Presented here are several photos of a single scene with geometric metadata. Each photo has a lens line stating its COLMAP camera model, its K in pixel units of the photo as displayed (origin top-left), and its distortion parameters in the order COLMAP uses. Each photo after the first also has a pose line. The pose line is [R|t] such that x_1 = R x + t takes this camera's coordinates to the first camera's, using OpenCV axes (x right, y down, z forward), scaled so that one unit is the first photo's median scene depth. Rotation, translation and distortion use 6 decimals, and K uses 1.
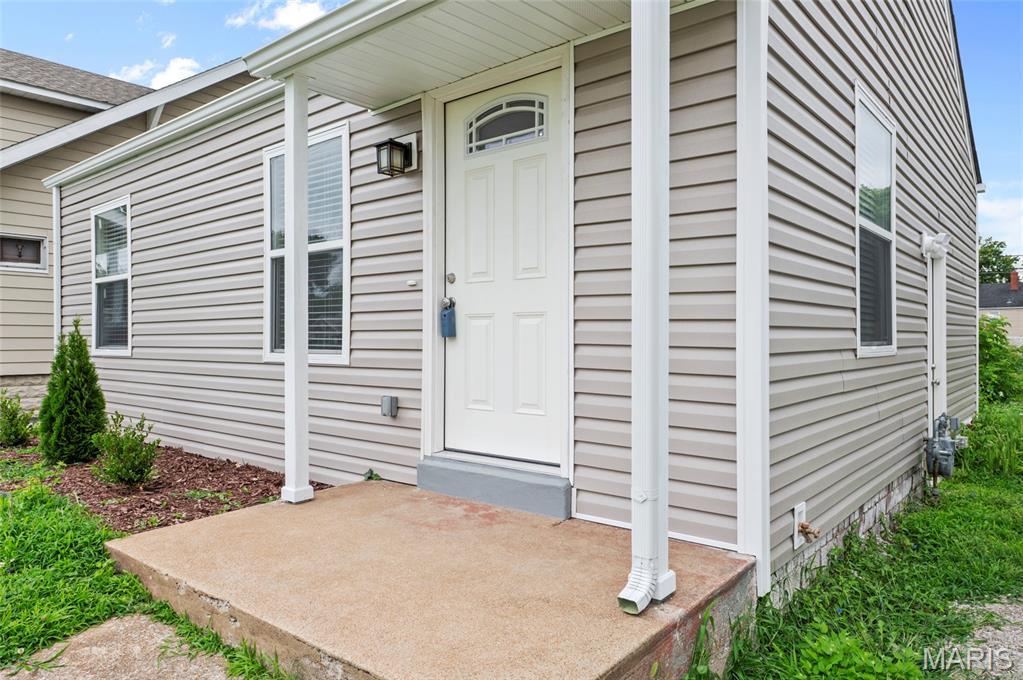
lens RADIAL K [[681.3, 0, 511.5], [0, 681.3, 340.0], [0, 0, 1]] dist [0.002256, 0.000719]
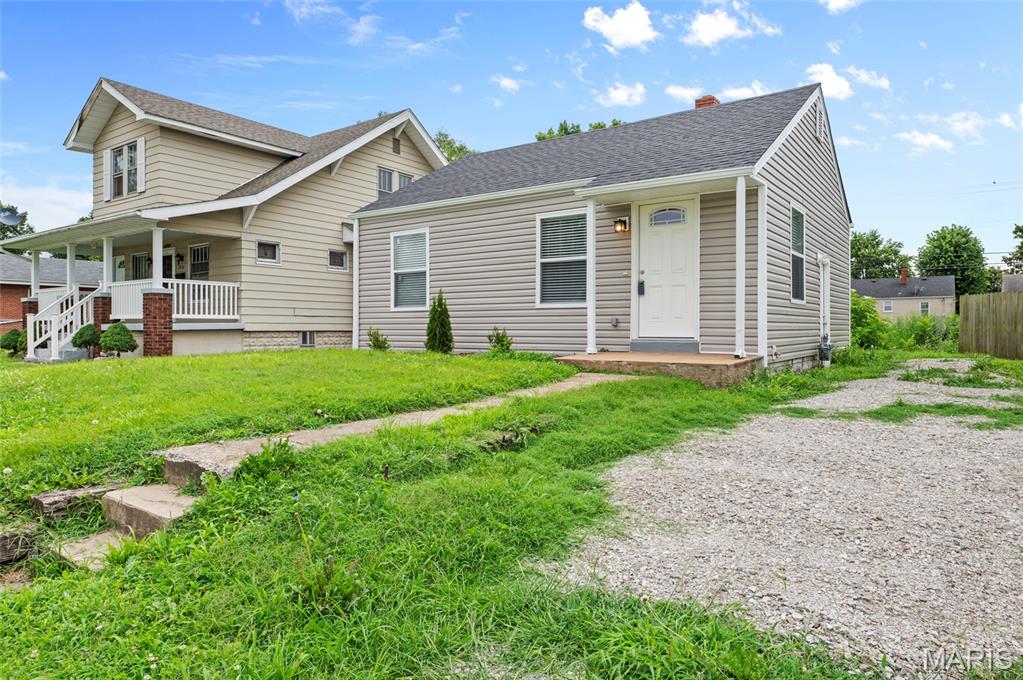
lens RADIAL K [[637.7, 0, 508.8], [0, 637.7, 327.8], [0, 0, 1]] dist [0.000266, -0.000110]
pose [[0.997567, 0.002089, 0.069686, -0.706662], [-0.002005, 0.999997, -0.001281, 0.117160], [-0.069689, 0.001138, 0.997568, -1.299377]]
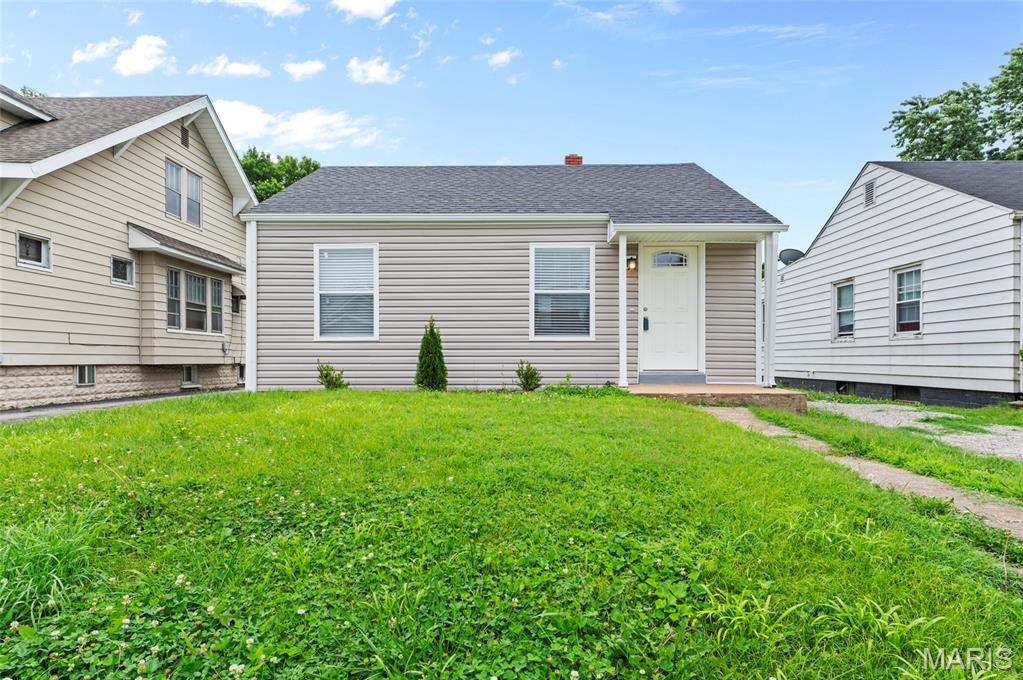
lens RADIAL K [[570.9, 0, 510.7], [0, 570.9, 355.6], [0, 0, 1]] dist [0.001225, 0.001516]
pose [[0.779158, 0.006342, 0.626796, -1.824418], [-0.001255, 0.999963, -0.008558, 0.111211], [-0.626827, 0.005881, 0.779136, -0.442296]]
